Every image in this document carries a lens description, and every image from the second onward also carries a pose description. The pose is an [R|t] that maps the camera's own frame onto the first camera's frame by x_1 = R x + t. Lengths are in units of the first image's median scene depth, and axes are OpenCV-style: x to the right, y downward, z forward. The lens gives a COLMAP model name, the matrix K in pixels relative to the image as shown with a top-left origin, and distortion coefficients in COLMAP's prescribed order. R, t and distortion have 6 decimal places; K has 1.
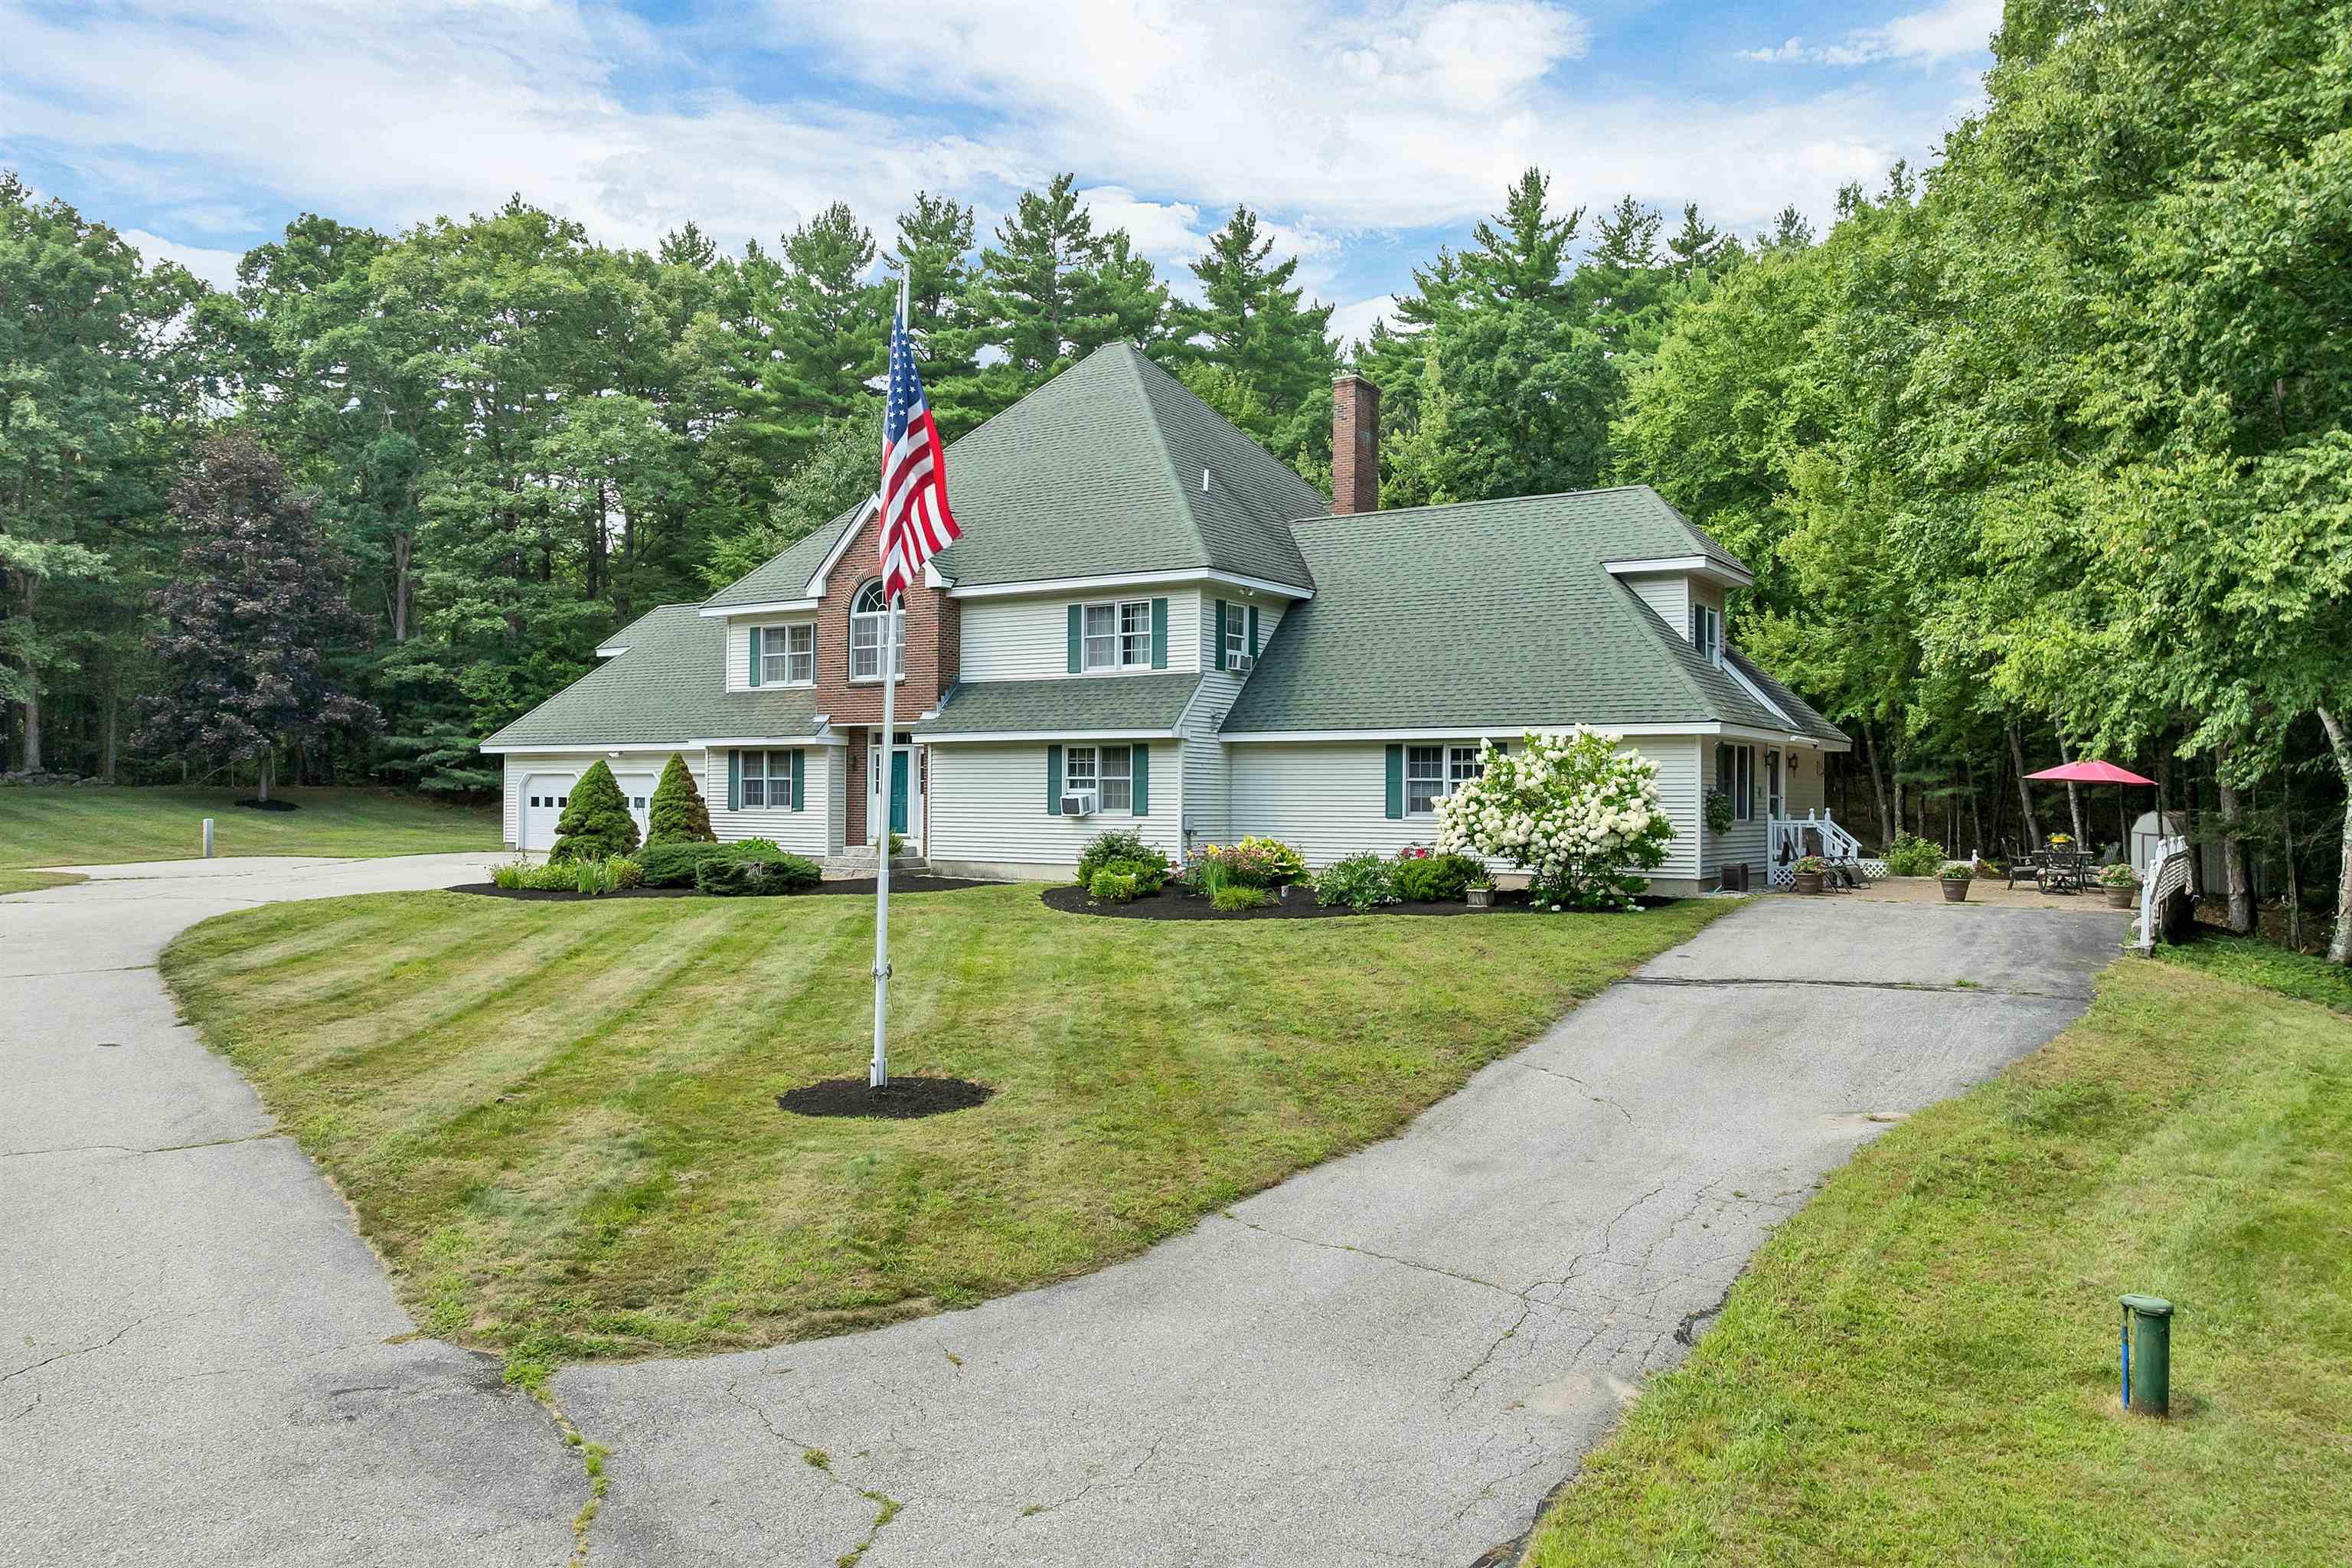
lens RADIAL K [[1639.6, 0, 1133.6], [0, 1639.6, 782.1], [0, 0, 1]] dist [0.004057, 0.002669]
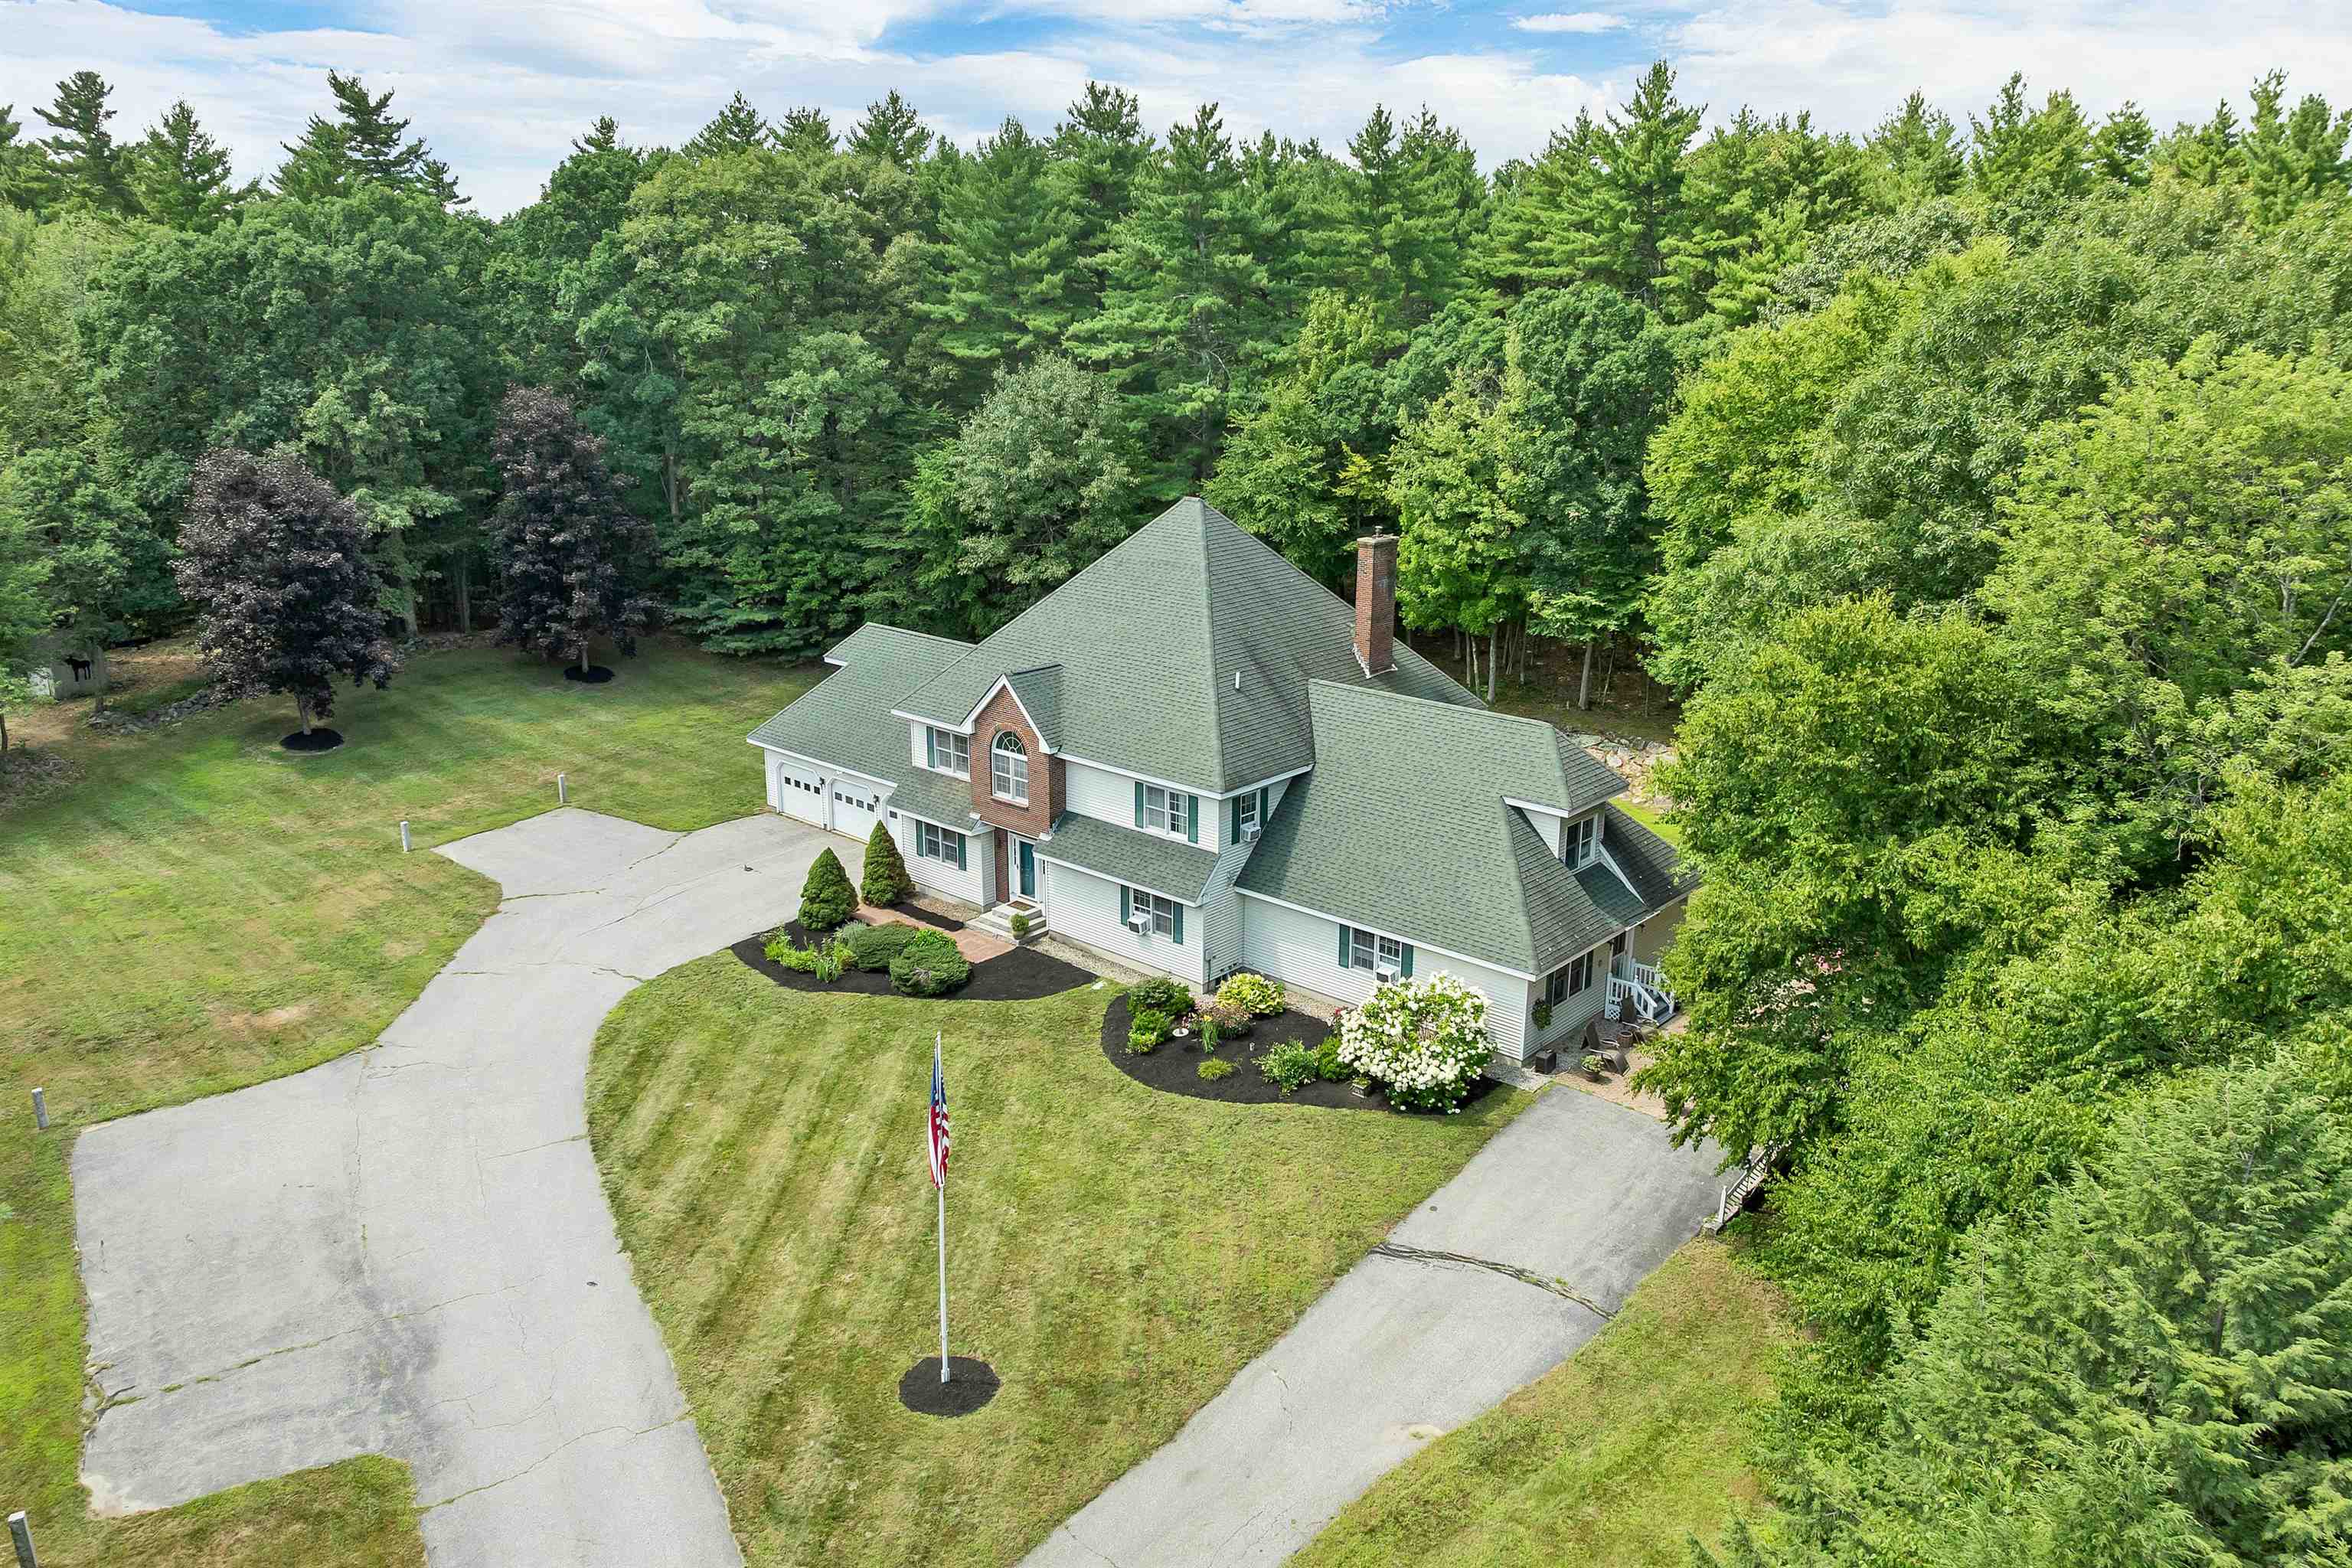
lens RADIAL K [[1575.8, 0, 1176.0], [0, 1575.8, 784.0], [0, 0, 1]] dist [0.003110, 0.001473]
pose [[0.992727, 0.027037, -0.117310, 0.137347], [0.005268, 0.963766, 0.266697, -0.413896], [0.120270, -0.265376, 0.956614, -0.269841]]
